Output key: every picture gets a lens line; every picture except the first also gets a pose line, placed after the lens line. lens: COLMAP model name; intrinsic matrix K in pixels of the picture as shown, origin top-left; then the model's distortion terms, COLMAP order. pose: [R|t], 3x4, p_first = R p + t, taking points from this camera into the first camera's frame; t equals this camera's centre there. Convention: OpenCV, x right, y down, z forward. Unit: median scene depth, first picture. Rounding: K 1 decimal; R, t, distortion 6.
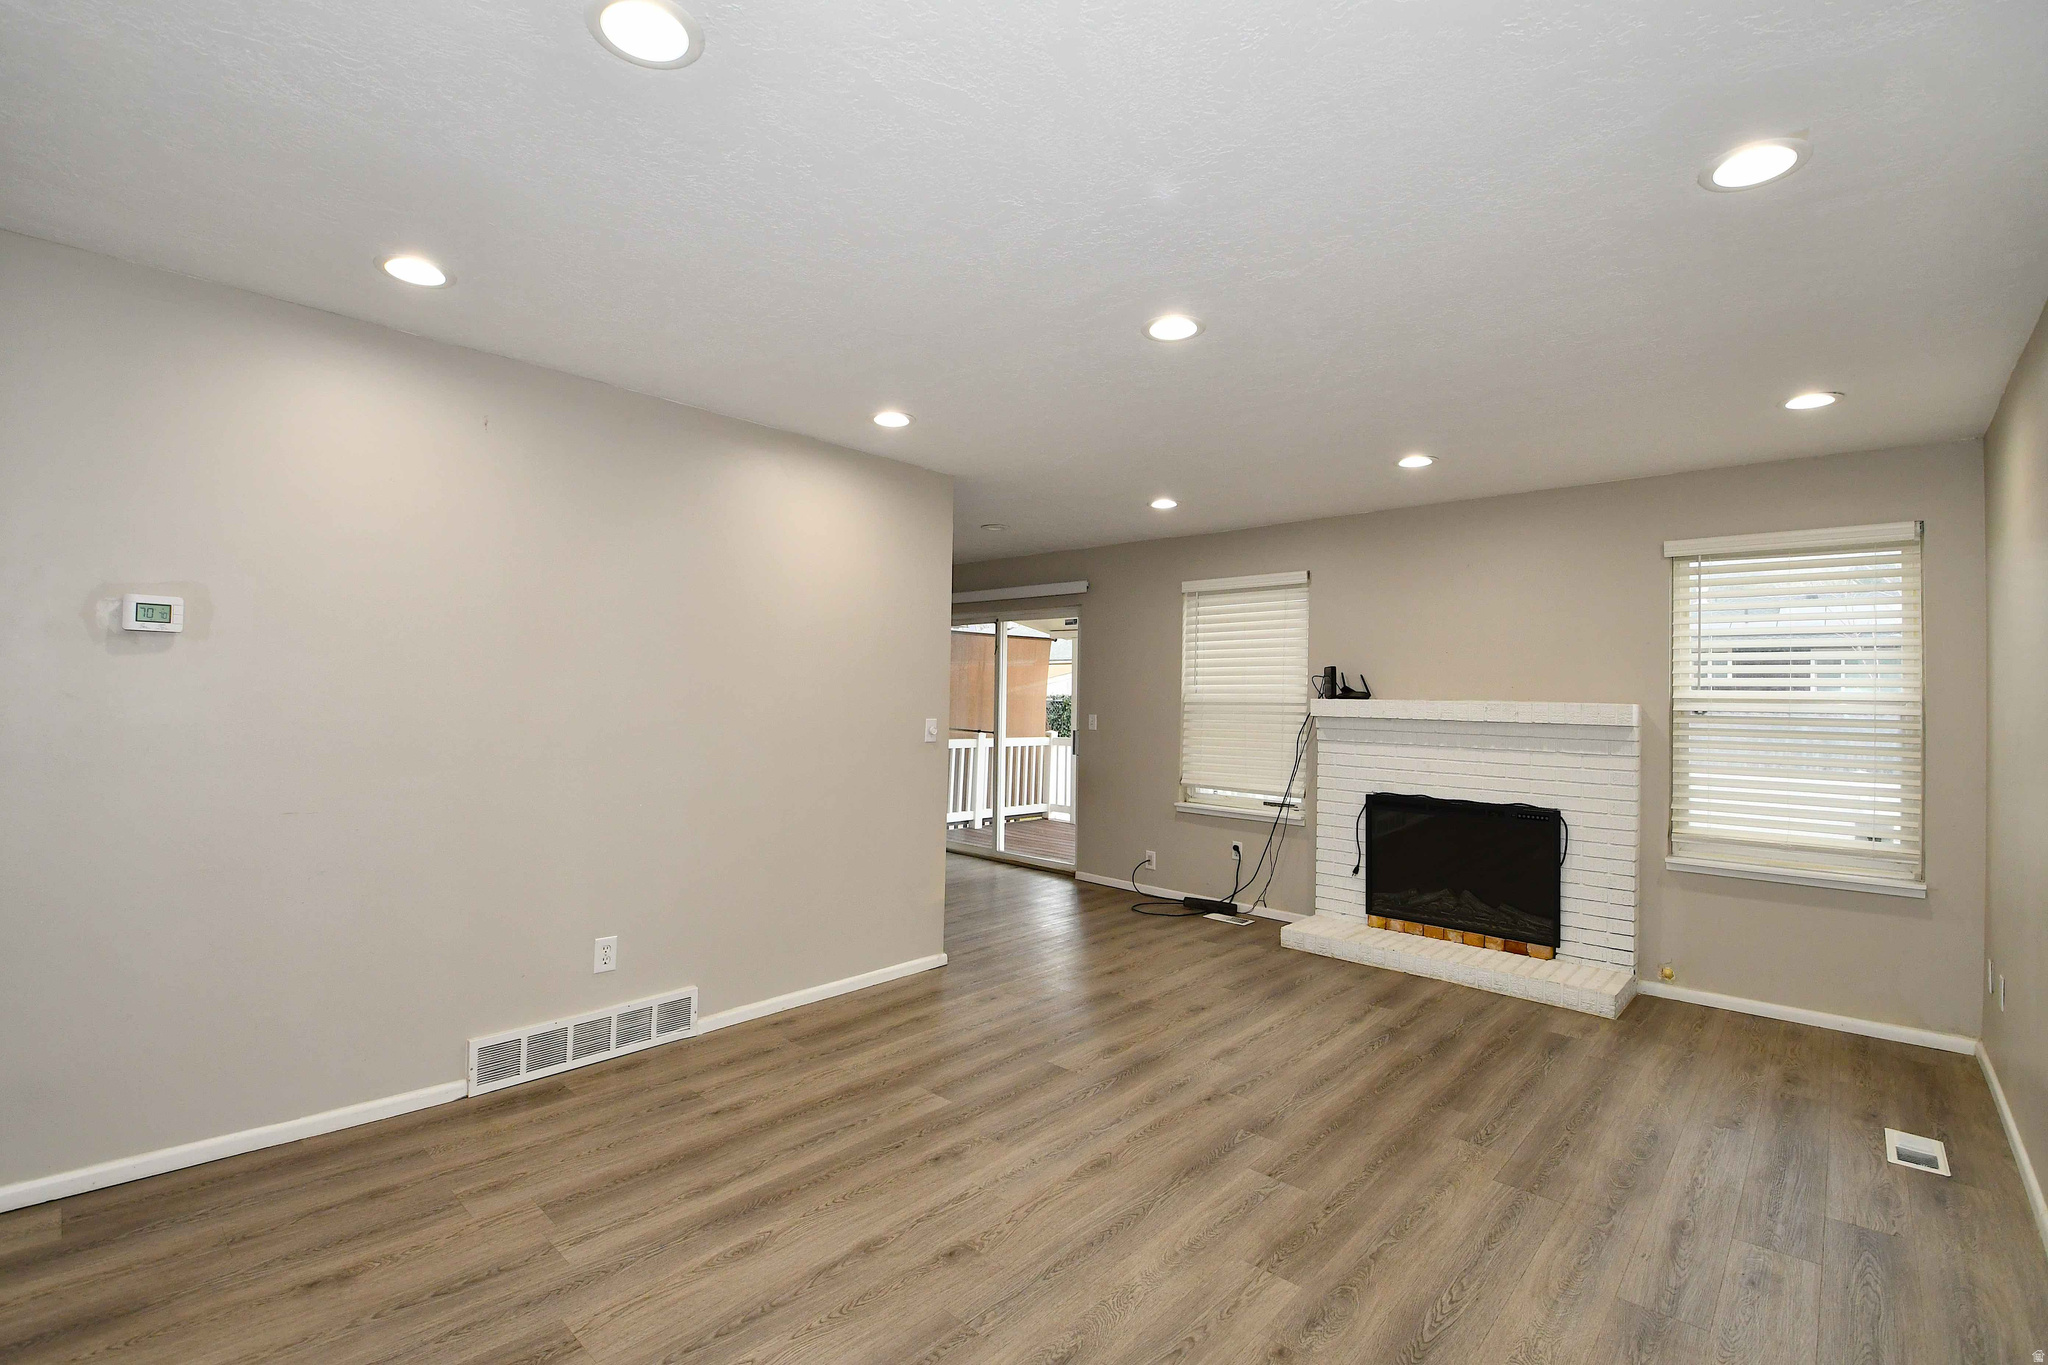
lens RADIAL K [[902.7, 0, 1004.2], [0, 902.7, 679.8], [0, 0, 1]] dist [-0.002598, -0.007274]
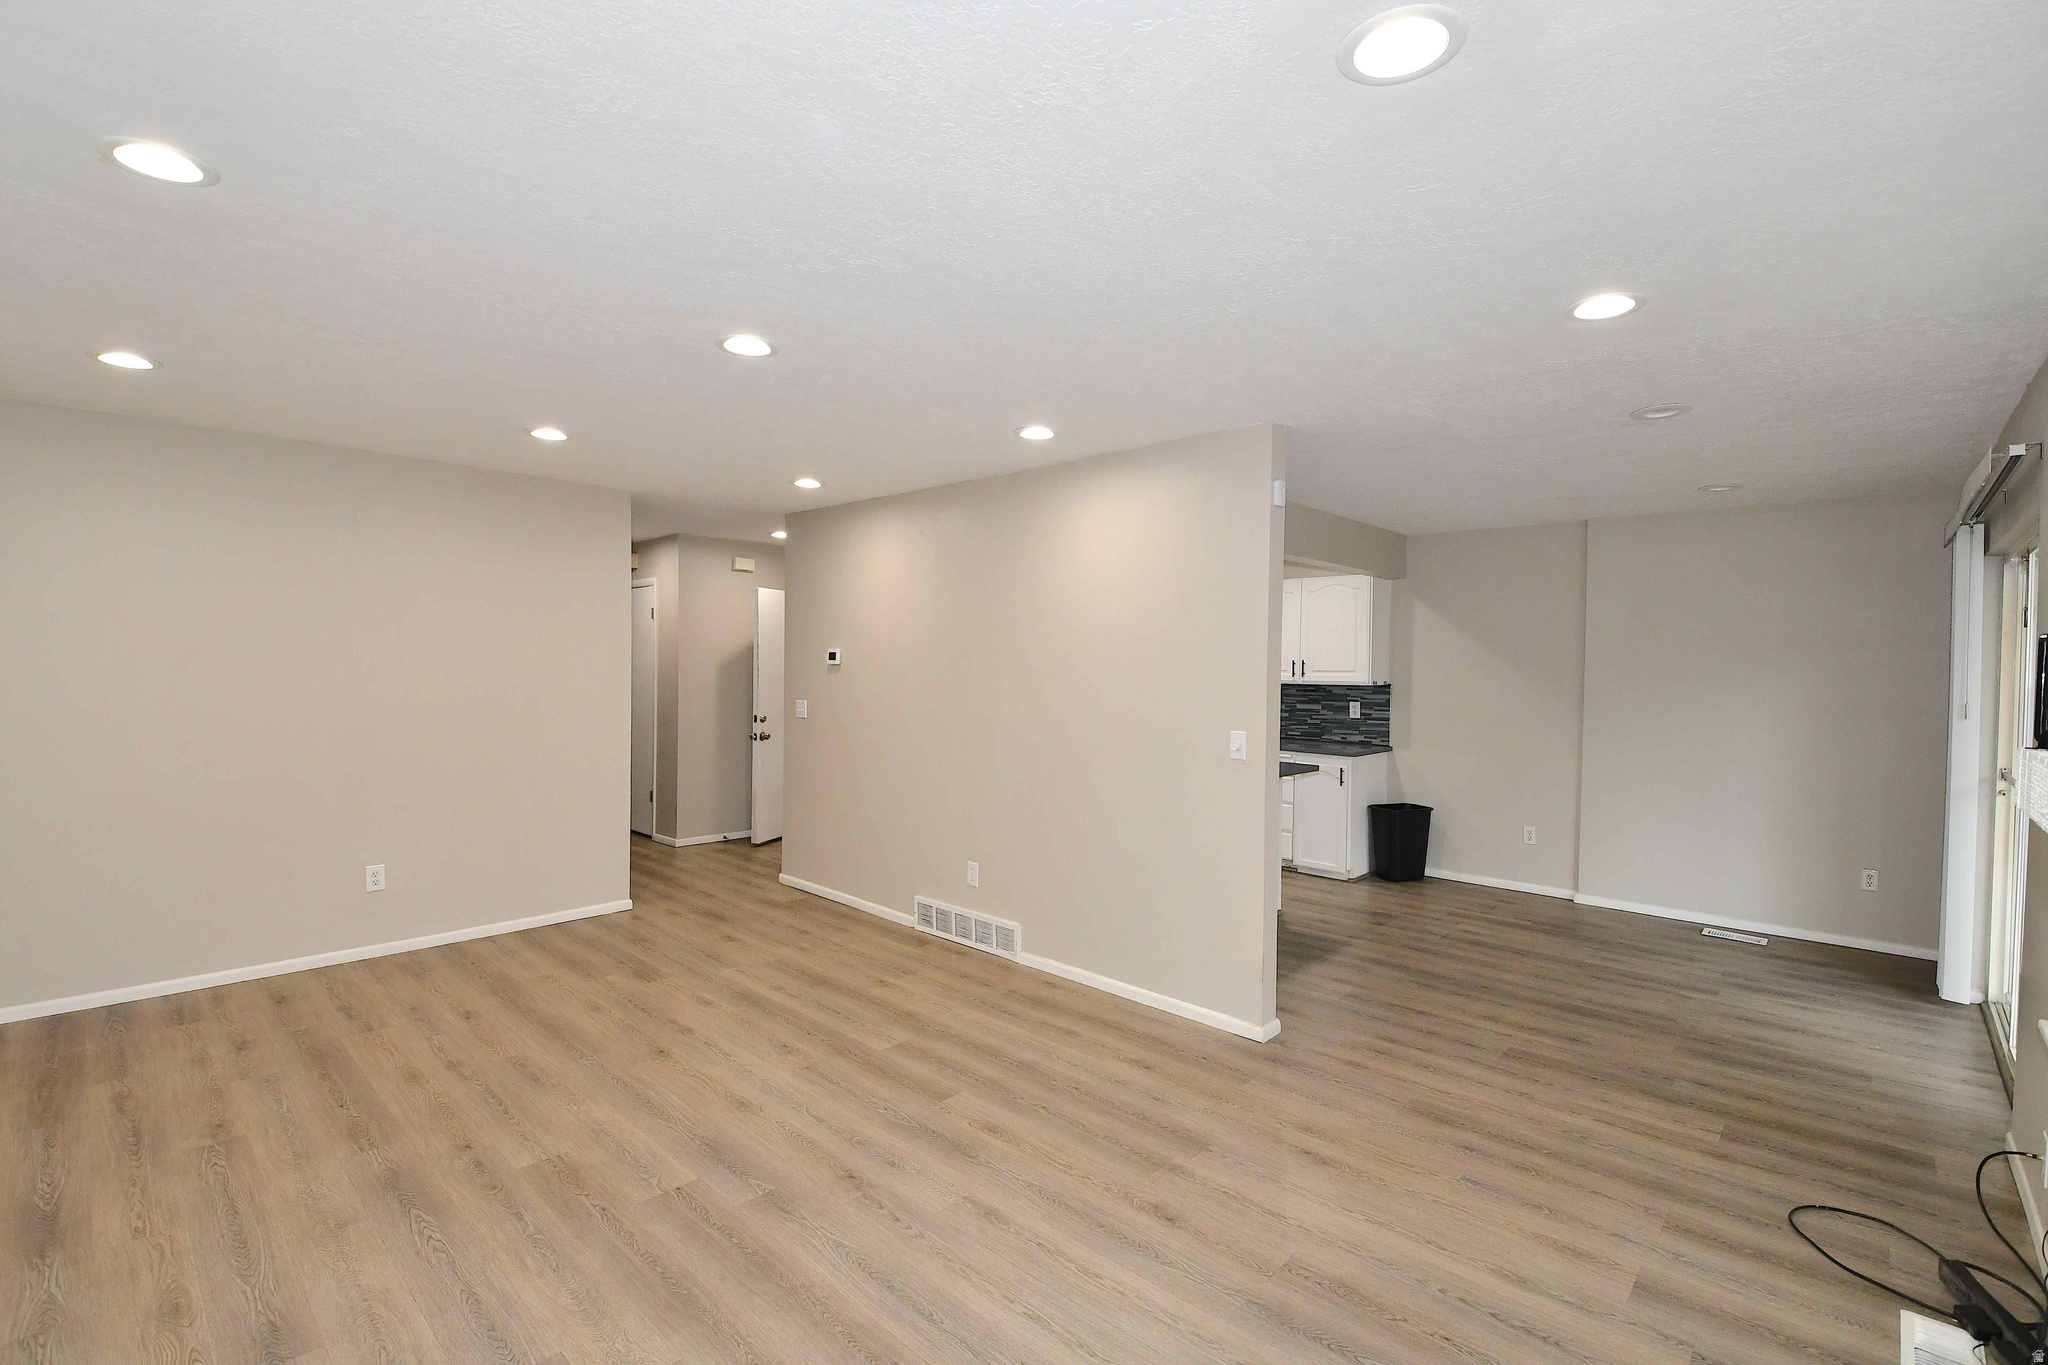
lens RADIAL K [[902.7, 0, 1007.3], [0, 902.7, 674.9], [0, 0, 1]] dist [-0.002598, -0.007274]
pose [[-0.006825, -0.004844, -0.999965, 0.867122], [0.007571, 0.999959, -0.004895, -0.005605], [0.999948, -0.007604, -0.006788, 0.925259]]
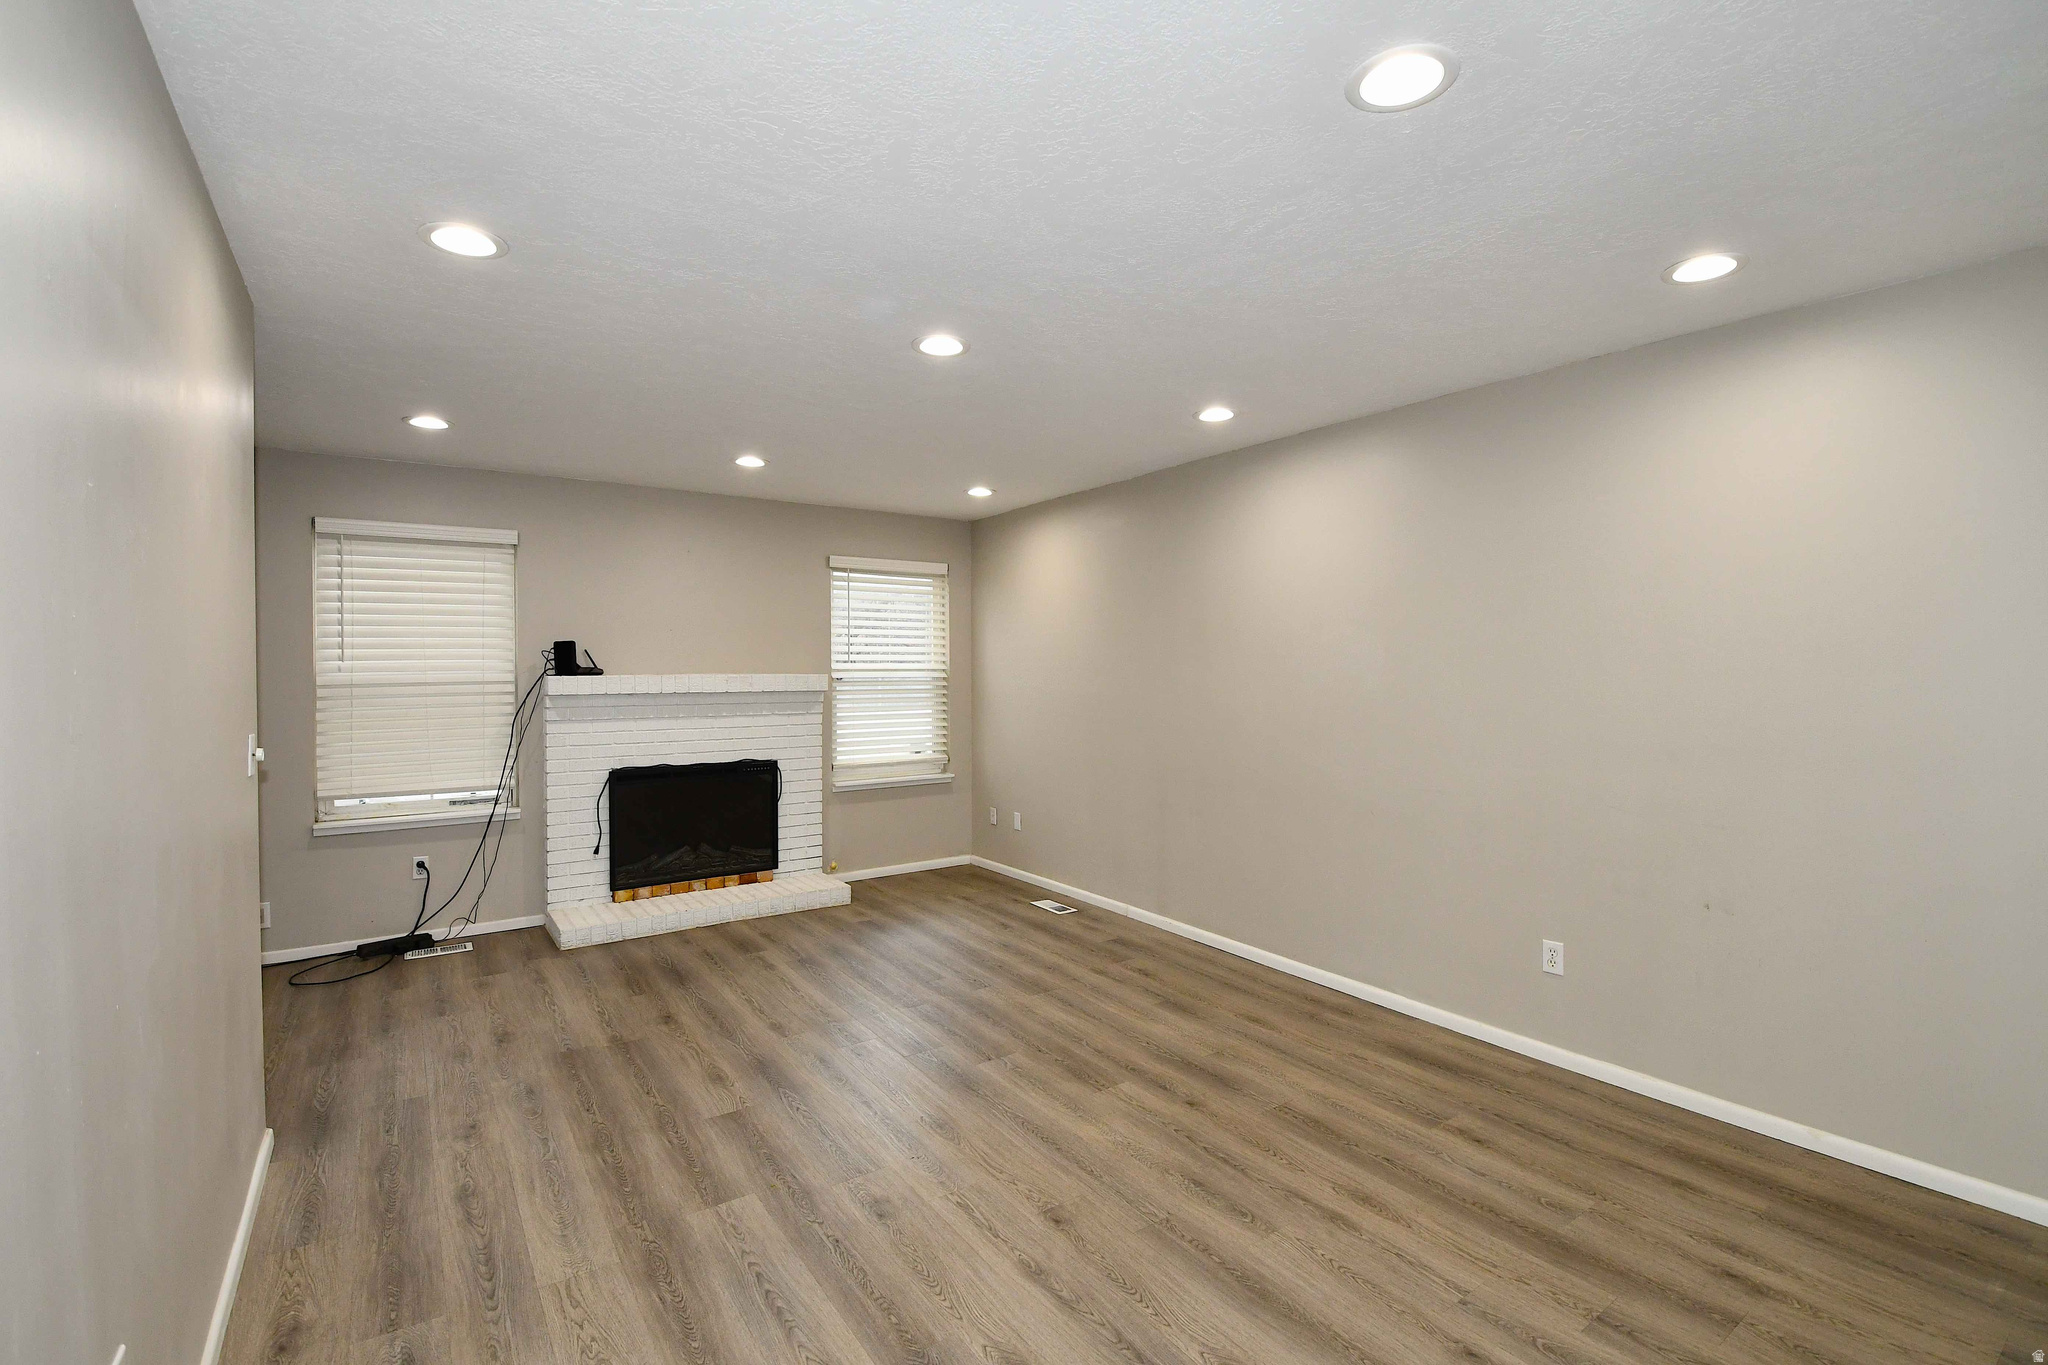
lens RADIAL K [[902.7, 0, 1013.5], [0, 902.7, 692.3], [0, 0, 1]] dist [-0.002598, -0.007274]
pose [[0.213470, -0.048412, 0.975749, -0.612530], [-0.012322, 0.998559, 0.052239, -0.022168], [-0.976872, -0.023175, 0.212566, 0.478312]]
